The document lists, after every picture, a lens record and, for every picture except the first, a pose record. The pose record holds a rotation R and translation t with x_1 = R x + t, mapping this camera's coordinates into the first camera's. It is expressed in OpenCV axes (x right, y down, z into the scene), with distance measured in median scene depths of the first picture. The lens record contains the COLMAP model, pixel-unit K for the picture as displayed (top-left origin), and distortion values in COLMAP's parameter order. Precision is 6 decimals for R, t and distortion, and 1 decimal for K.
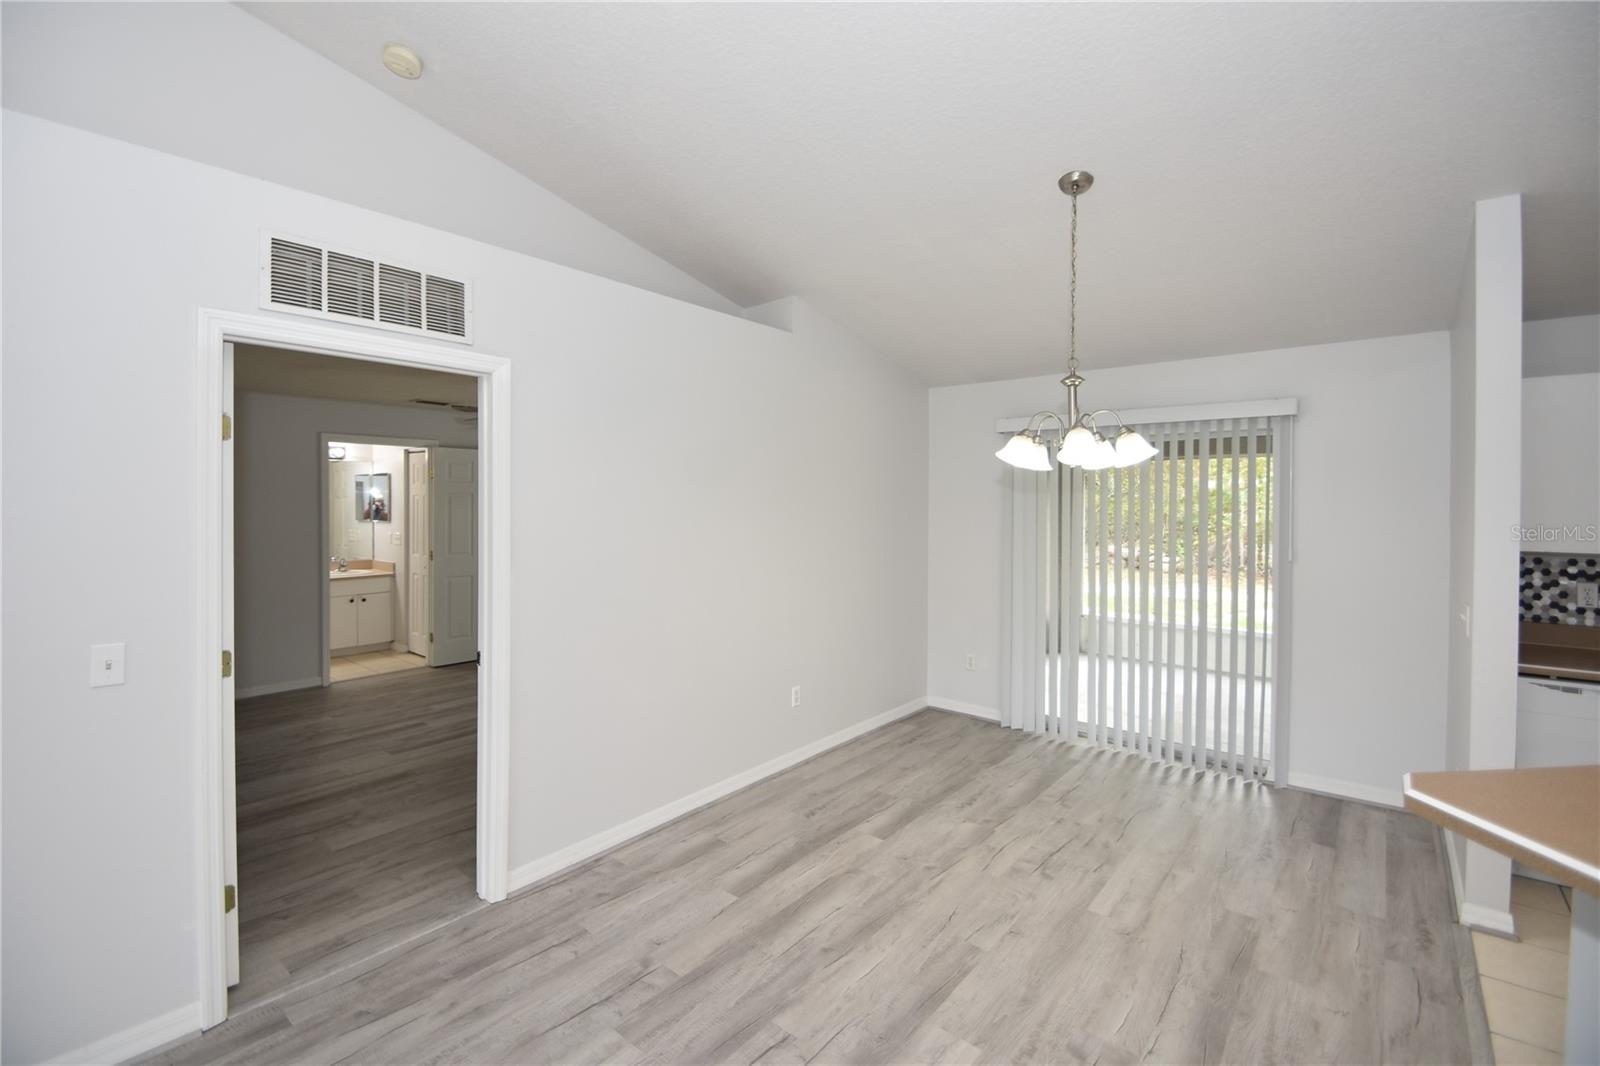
lens RADIAL K [[698.6, 0, 795.6], [0, 698.6, 506.3], [0, 0, 1]] dist [0.012699, -0.016055]
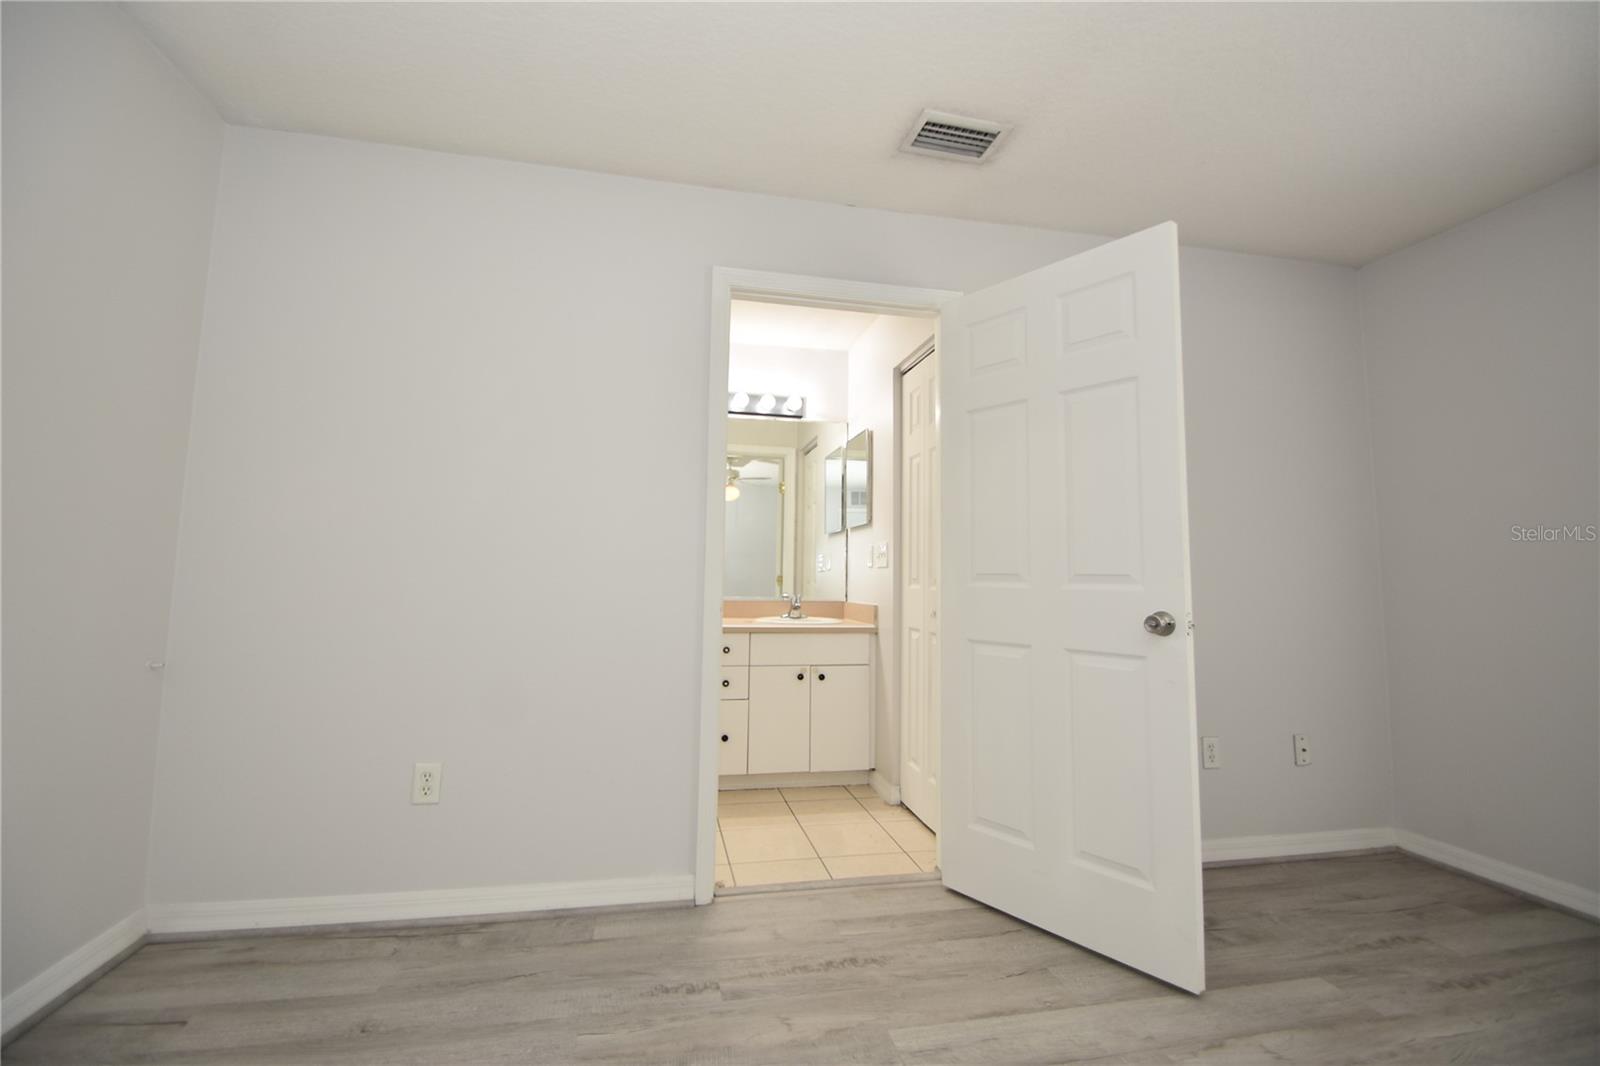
lens RADIAL K [[698.6, 0, 795.6], [0, 698.6, 506.3], [0, 0, 1]] dist [0.012699, -0.016055]
pose [[0.782827, -0.055926, -0.619721, -0.330318], [-0.019407, 0.993274, -0.114152, 0.073335], [0.621936, 0.101388, 0.776476, 0.614790]]
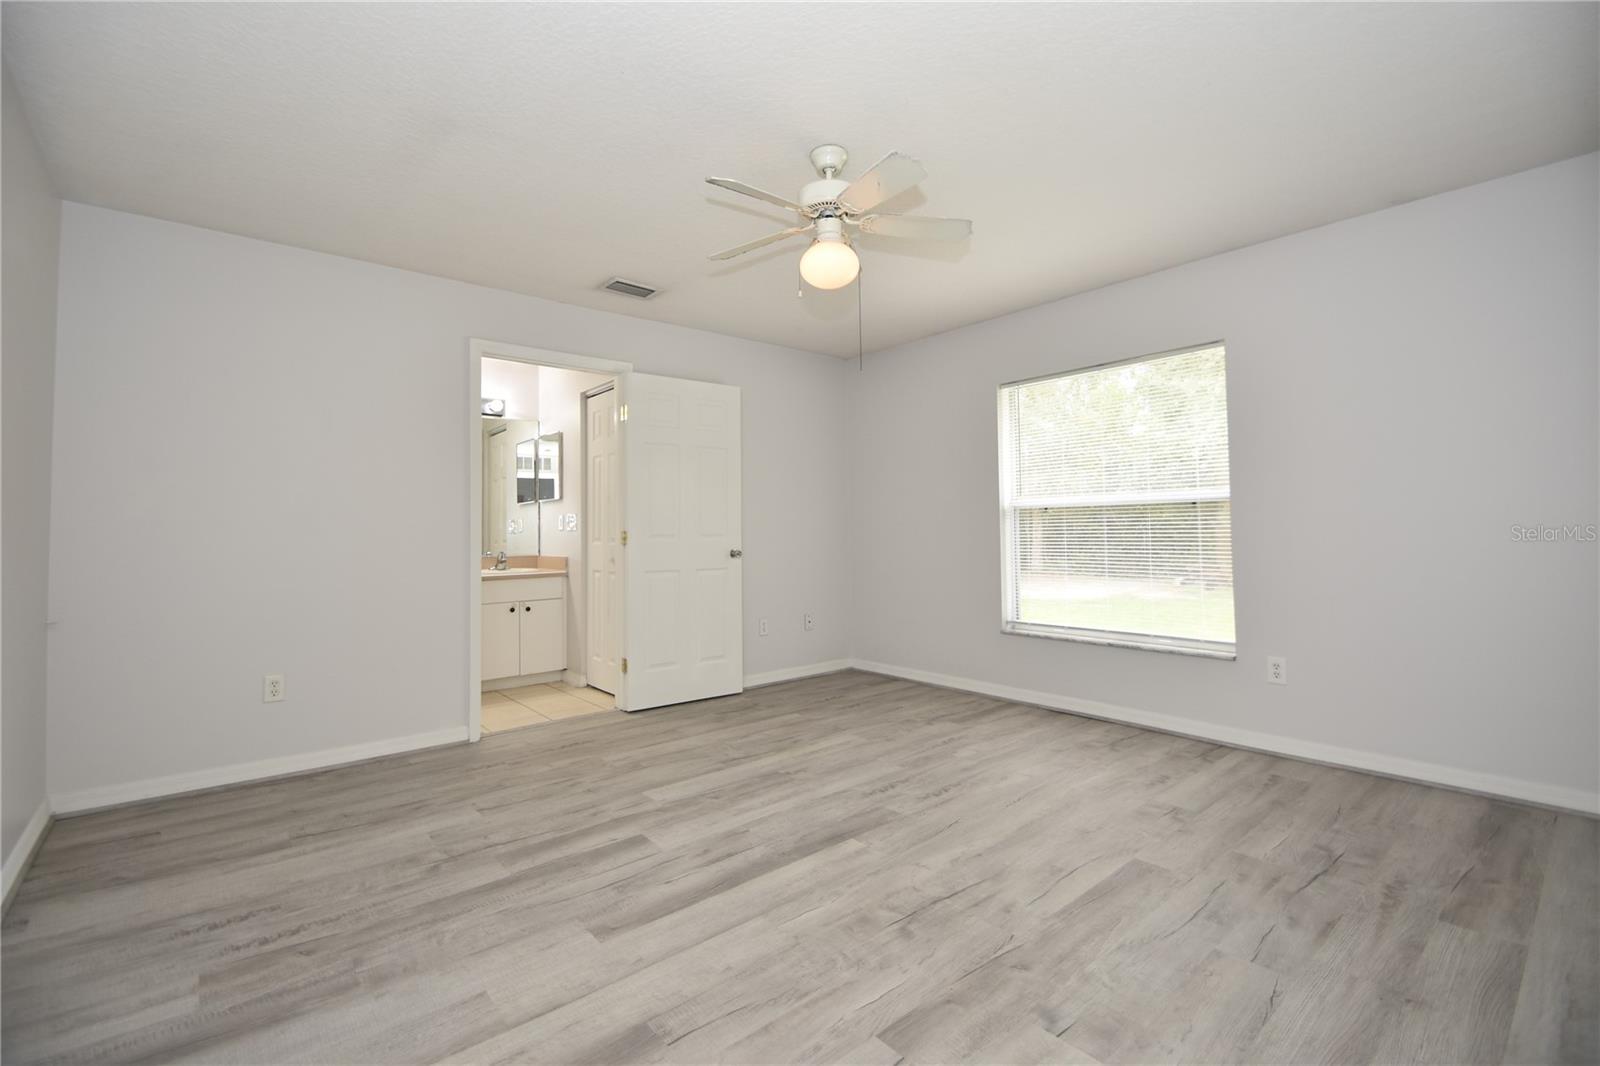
lens RADIAL K [[698.6, 0, 795.6], [0, 698.6, 506.3], [0, 0, 1]] dist [0.012699, -0.016055]
pose [[0.984237, -0.024961, -0.175085, -0.238071], [0.016996, 0.998757, -0.046847, 0.071145], [0.176037, 0.043133, 0.983438, 0.370900]]
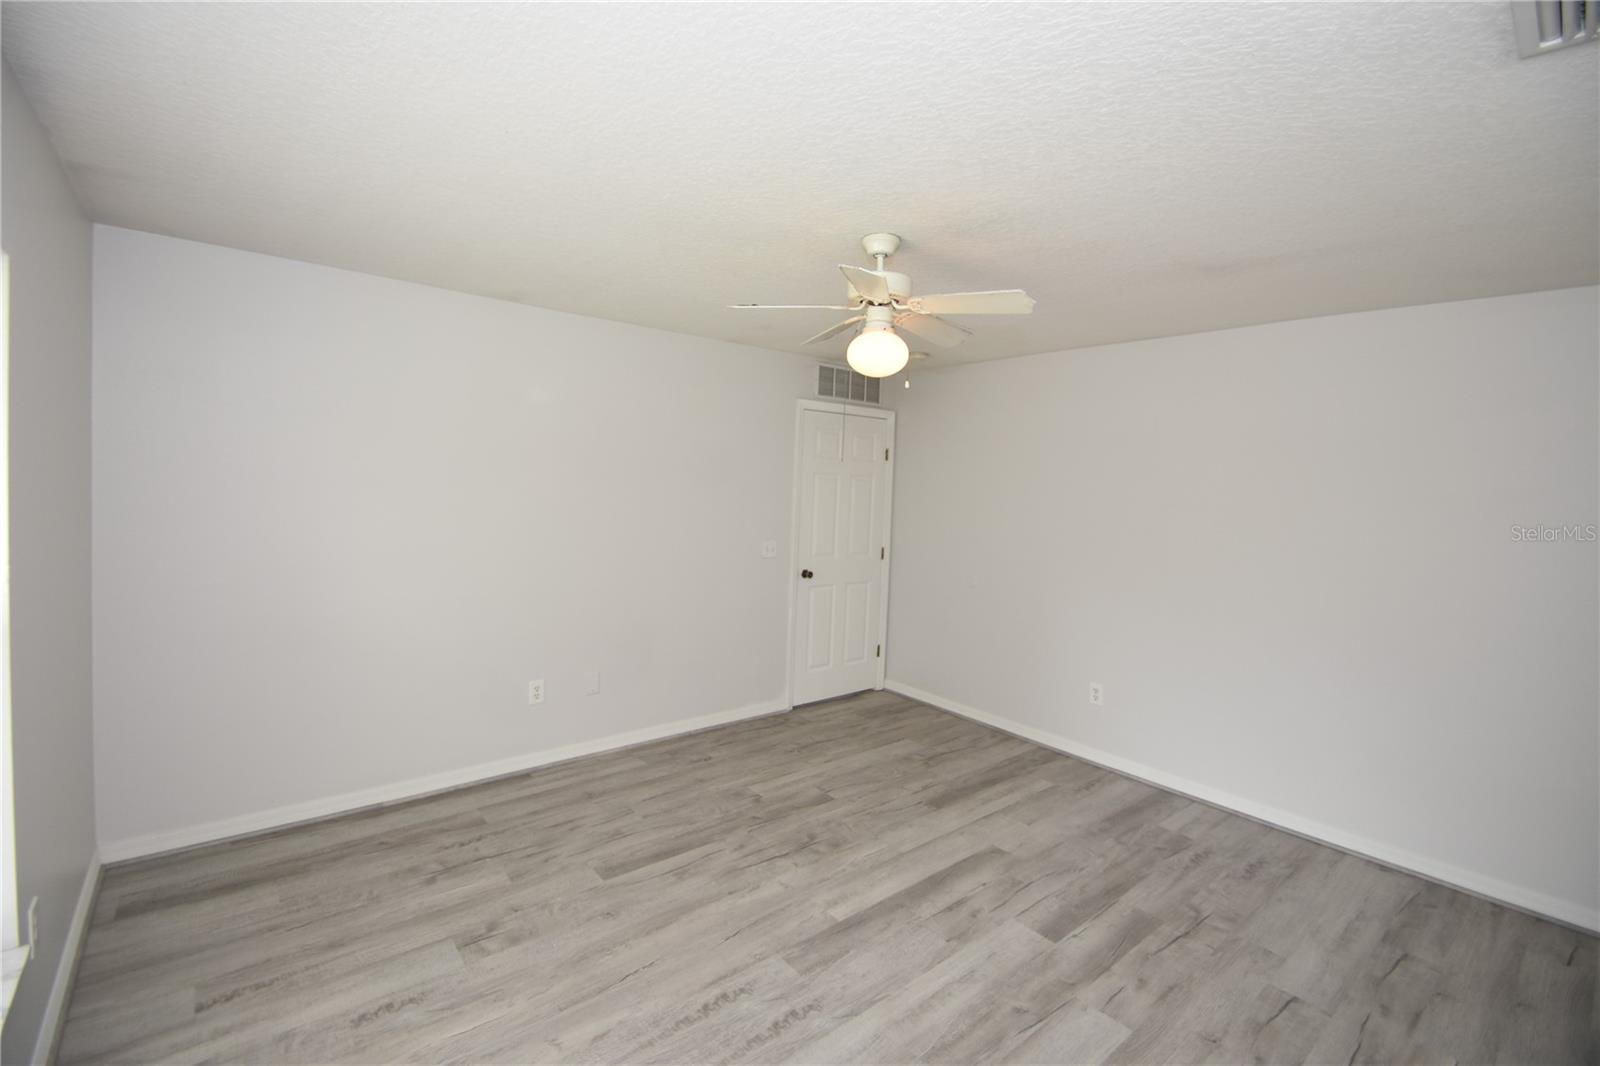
lens RADIAL K [[698.6, 0, 795.6], [0, 698.6, 506.3], [0, 0, 1]] dist [0.012699, -0.016055]
pose [[-0.981446, -0.050821, 0.184882, -0.309988], [-0.043158, 0.998044, 0.045238, -0.008610], [-0.186819, 0.036419, -0.981719, 1.085952]]
